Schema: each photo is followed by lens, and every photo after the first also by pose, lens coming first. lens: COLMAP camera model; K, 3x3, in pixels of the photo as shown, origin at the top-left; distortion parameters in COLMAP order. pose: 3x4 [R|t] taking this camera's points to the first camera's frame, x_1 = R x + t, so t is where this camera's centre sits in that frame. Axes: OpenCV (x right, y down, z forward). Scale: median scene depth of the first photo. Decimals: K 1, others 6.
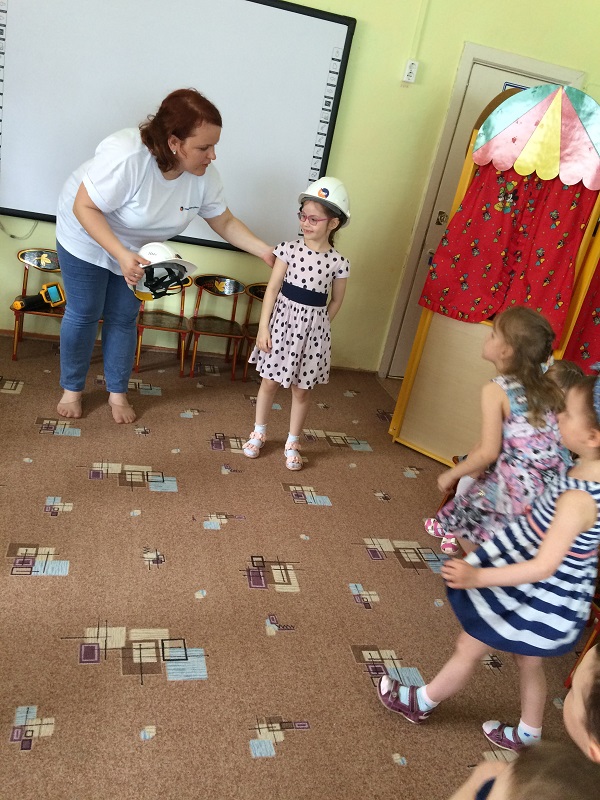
lens RADIAL K [[691.5, 0, 300.0], [0, 691.5, 400.0], [0, 0, 1]] dist [0.152093, -0.234602]
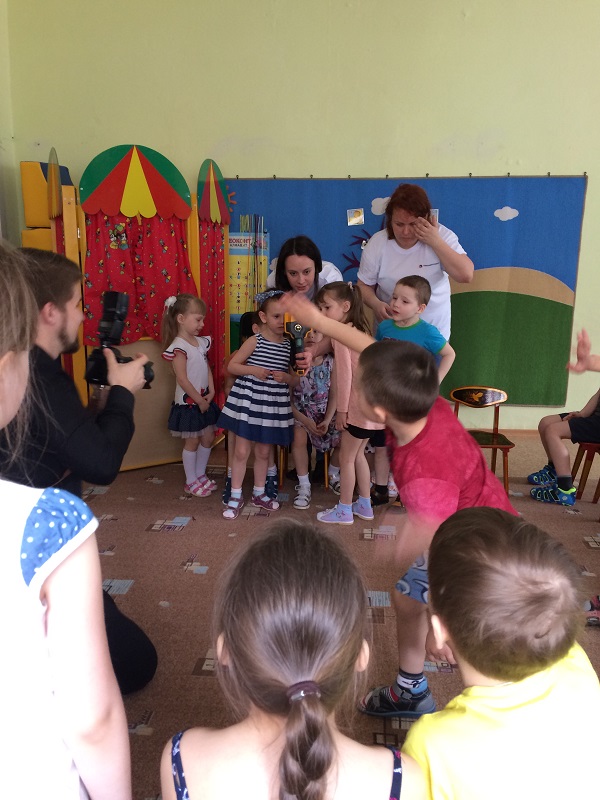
lens RADIAL K [[672.6, 0, 304.9], [0, 672.6, 405.2], [0, 0, 1]] dist [0.140629, -0.217353]
pose [[0.321046, -0.389011, 0.863481, -0.792033], [0.404772, 0.880638, 0.246245, -0.209060], [-0.856206, 0.270457, 0.440186, 0.313871]]
